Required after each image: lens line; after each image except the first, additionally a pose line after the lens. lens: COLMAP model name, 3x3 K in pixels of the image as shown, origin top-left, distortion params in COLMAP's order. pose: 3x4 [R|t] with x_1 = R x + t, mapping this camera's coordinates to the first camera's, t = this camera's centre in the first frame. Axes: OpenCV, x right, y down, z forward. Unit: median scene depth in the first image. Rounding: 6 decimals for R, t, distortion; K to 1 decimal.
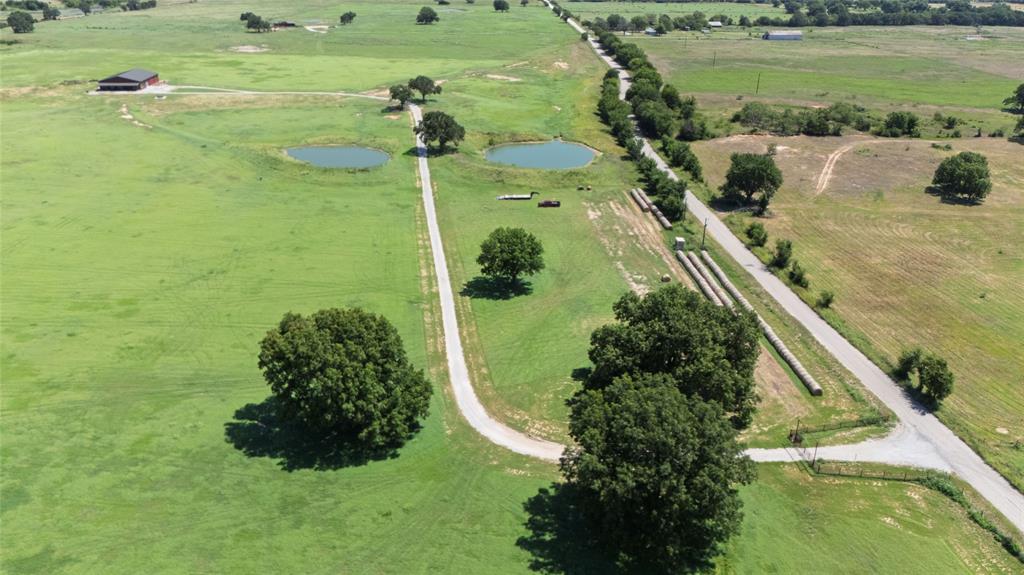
lens RADIAL K [[767.4, 0, 510.1], [0, 767.4, 287.6], [0, 0, 1]] dist [0.072700, -0.055775]
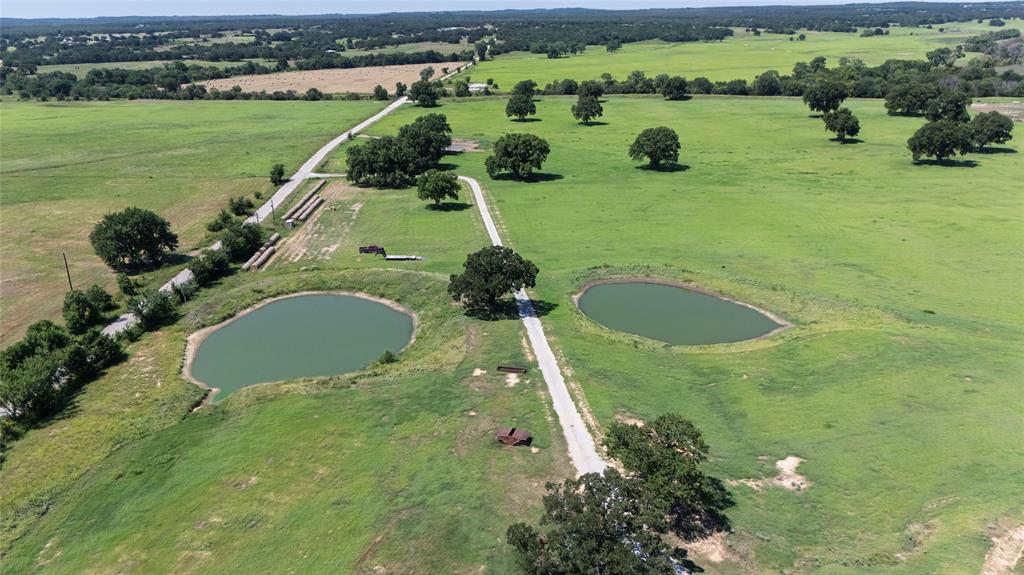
lens RADIAL K [[767.4, 0, 514.3], [0, 767.4, 280.1], [0, 0, 1]] dist [0.072700, -0.055775]
pose [[-0.999584, -0.002314, 0.028743, -0.092005], [0.017283, 0.749820, 0.661416, -0.430746], [-0.023083, 0.661638, -0.749468, 1.066990]]
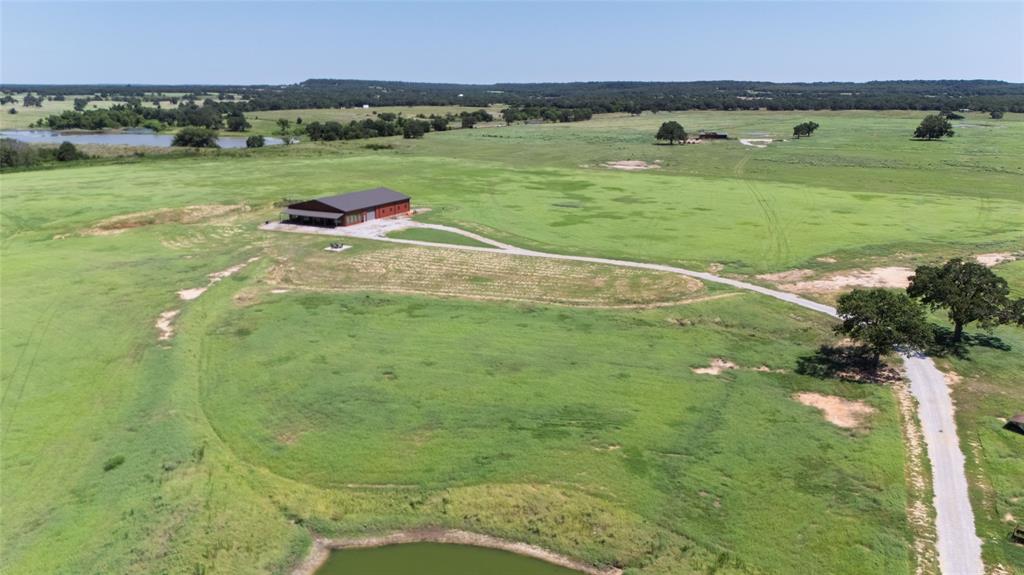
lens RADIAL K [[767.4, 0, 508.2], [0, 767.4, 288.4], [0, 0, 1]] dist [0.072700, -0.055775]
pose [[0.840307, 0.131185, -0.525998, -0.097417], [-0.206198, 0.974695, -0.086321, -0.191251], [0.501364, 0.180996, 0.846094, 0.622261]]
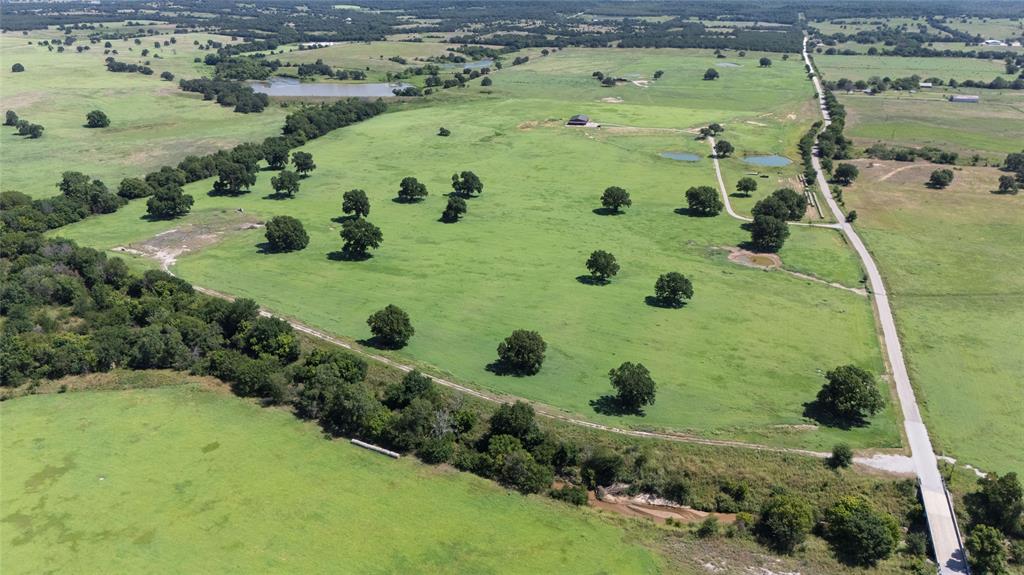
lens RADIAL K [[767.4, 0, 508.2], [0, 767.4, 285.9], [0, 0, 1]] dist [0.072700, -0.055775]
pose [[0.947399, 0.112522, -0.299623, 0.035189], [-0.120075, 0.992741, -0.006854, 0.252727], [0.296676, 0.042471, 0.954033, -1.175054]]
